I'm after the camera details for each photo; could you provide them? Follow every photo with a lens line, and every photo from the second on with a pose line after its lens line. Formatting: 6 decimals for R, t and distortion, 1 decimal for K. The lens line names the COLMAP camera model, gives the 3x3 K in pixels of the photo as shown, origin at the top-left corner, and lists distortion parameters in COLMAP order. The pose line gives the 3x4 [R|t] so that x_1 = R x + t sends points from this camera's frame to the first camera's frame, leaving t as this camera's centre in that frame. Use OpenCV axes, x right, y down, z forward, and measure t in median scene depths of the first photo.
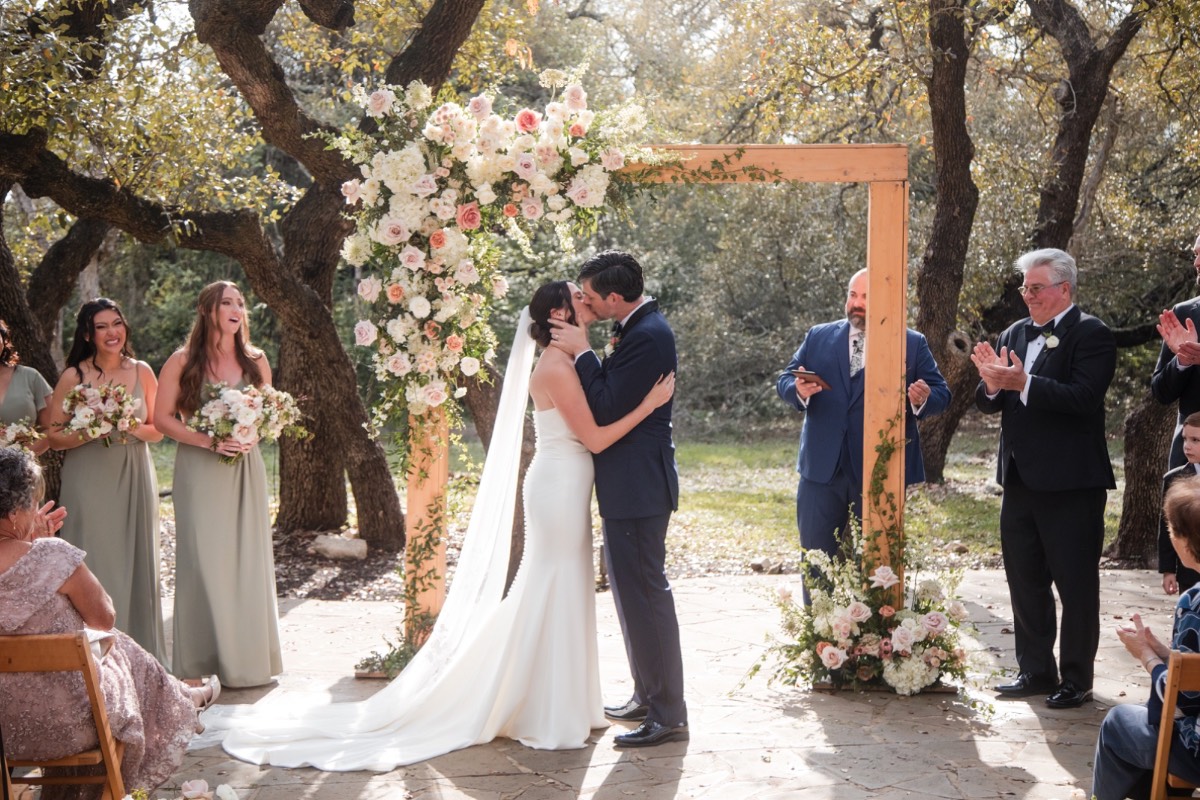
lens RADIAL K [[1994.2, 0, 586.7], [0, 1994.2, 396.1], [0, 0, 1]] dist [0.264492, 0.000000]
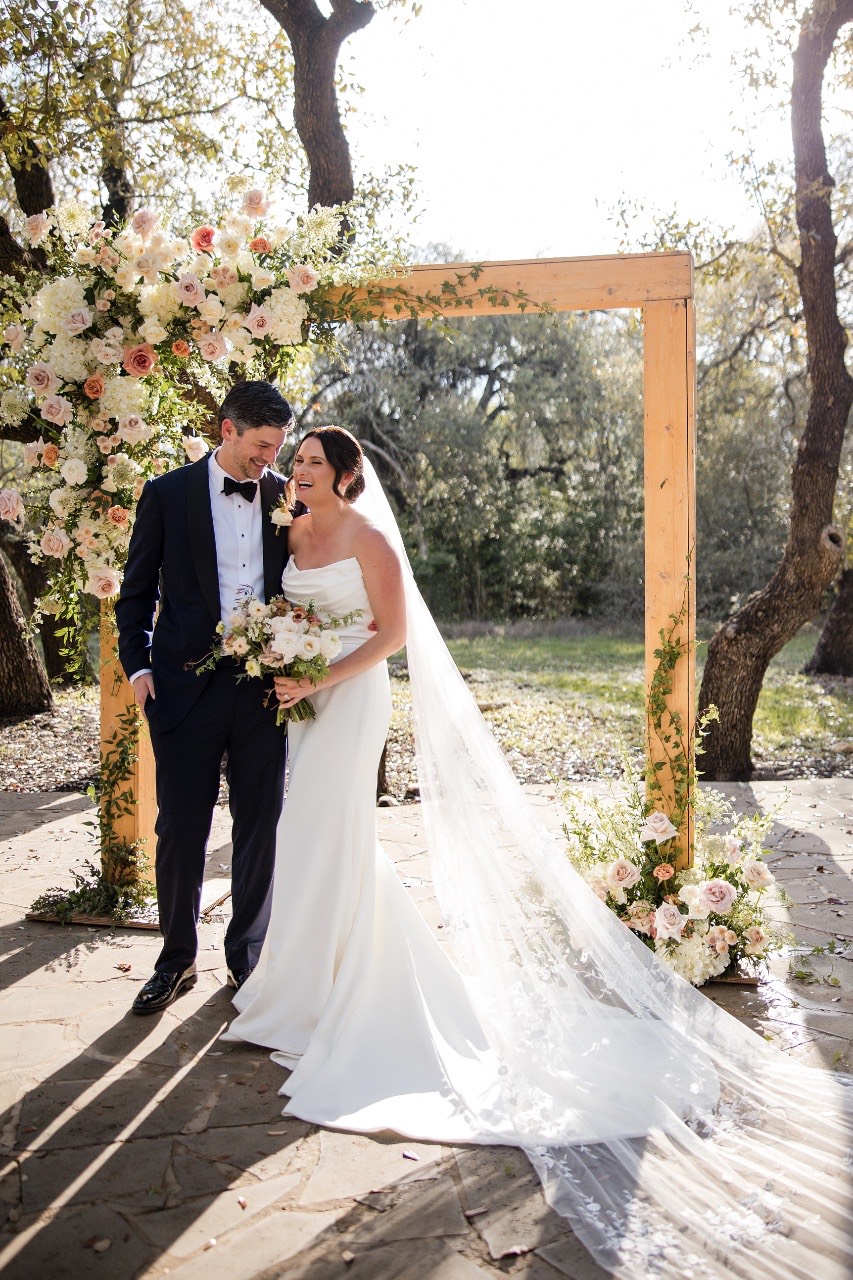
lens RADIAL K [[1263.1, 0, 452.9], [0, 1263.1, 558.5], [0, 0, 1]] dist [-0.034147, 0.000000]
pose [[0.984080, -0.002360, -0.177712, 0.153263], [-0.004283, 0.999307, -0.036987, 0.008327], [0.177676, 0.037159, 0.983387, 0.516275]]
